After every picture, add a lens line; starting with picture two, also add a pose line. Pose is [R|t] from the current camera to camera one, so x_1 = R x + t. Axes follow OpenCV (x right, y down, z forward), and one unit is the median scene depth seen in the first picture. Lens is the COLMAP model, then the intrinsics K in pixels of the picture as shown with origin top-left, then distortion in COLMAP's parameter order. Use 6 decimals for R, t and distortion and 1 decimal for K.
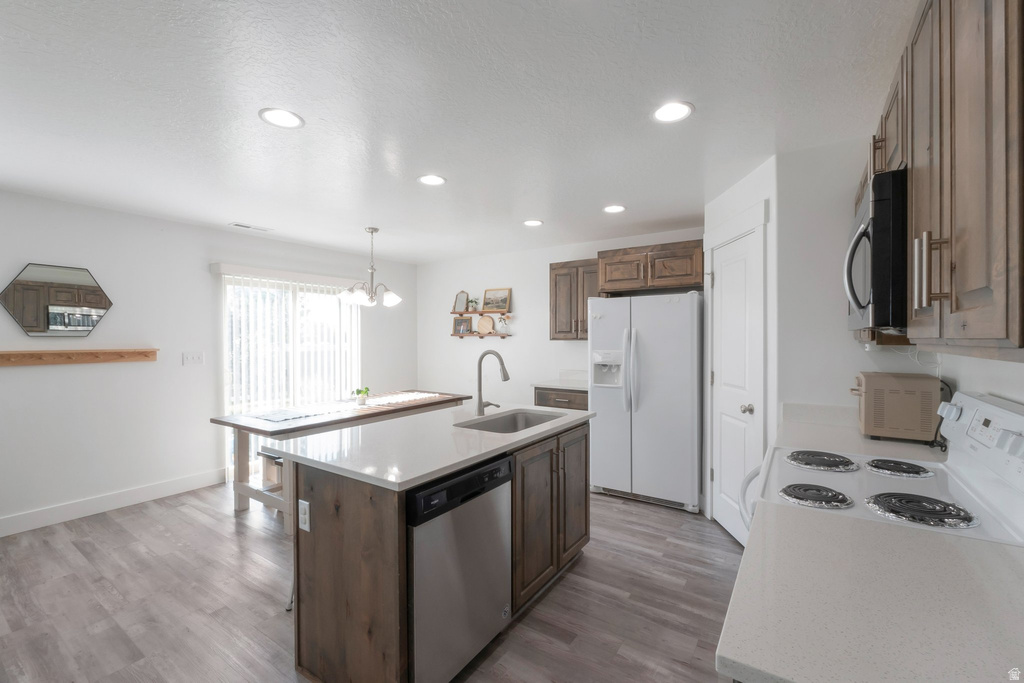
lens RADIAL K [[419.9, 0, 518.0], [0, 419.9, 337.6], [0, 0, 1]] dist [-0.000411, -0.000034]
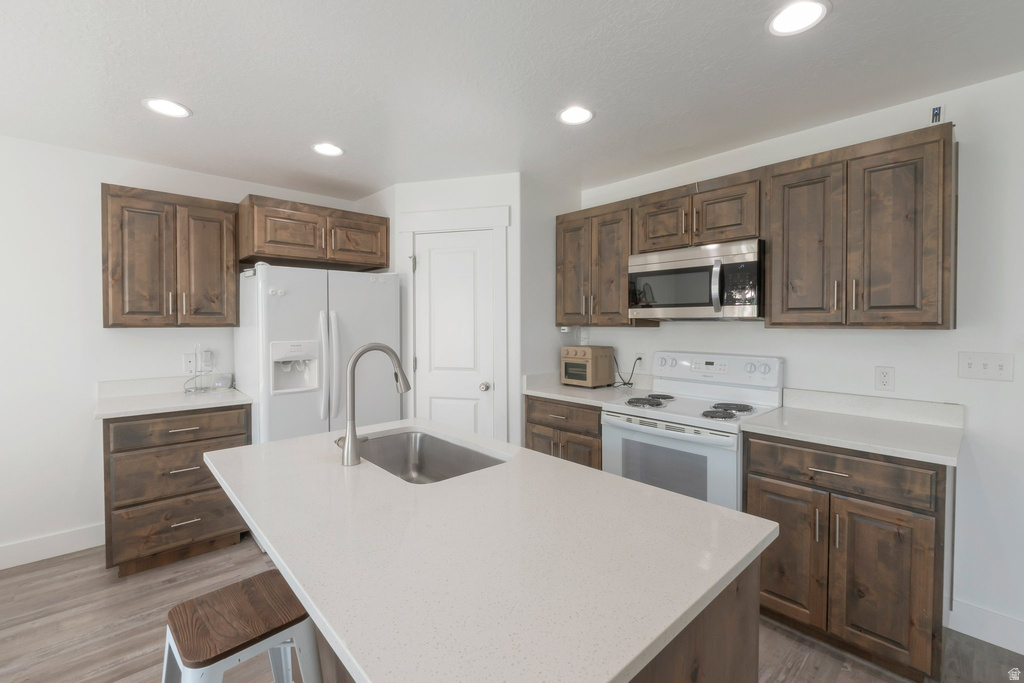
lens RADIAL K [[443.3, 0, 512.2], [0, 443.3, 330.9], [0, 0, 1]] dist [-0.003219, -0.000246]
pose [[0.248827, -0.012828, 0.968463, -0.386566], [0.002002, 0.999917, 0.012731, 0.004358], [-0.968546, -0.001229, 0.248832, 0.420189]]
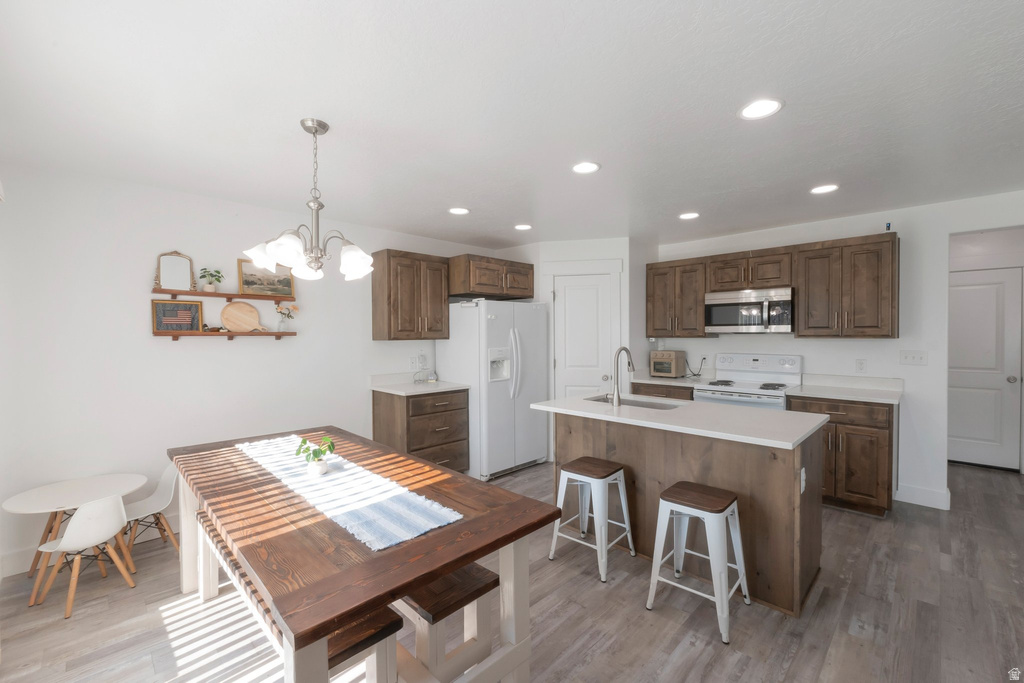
lens RADIAL K [[431.3, 0, 519.2], [0, 431.3, 342.8], [0, 0, 1]] dist [-0.001058, 0.000054]
pose [[0.193431, -0.015759, 0.980987, -0.826180], [0.007234, 0.999867, 0.014635, 0.000273], [-0.981087, 0.004265, 0.193519, 0.668552]]
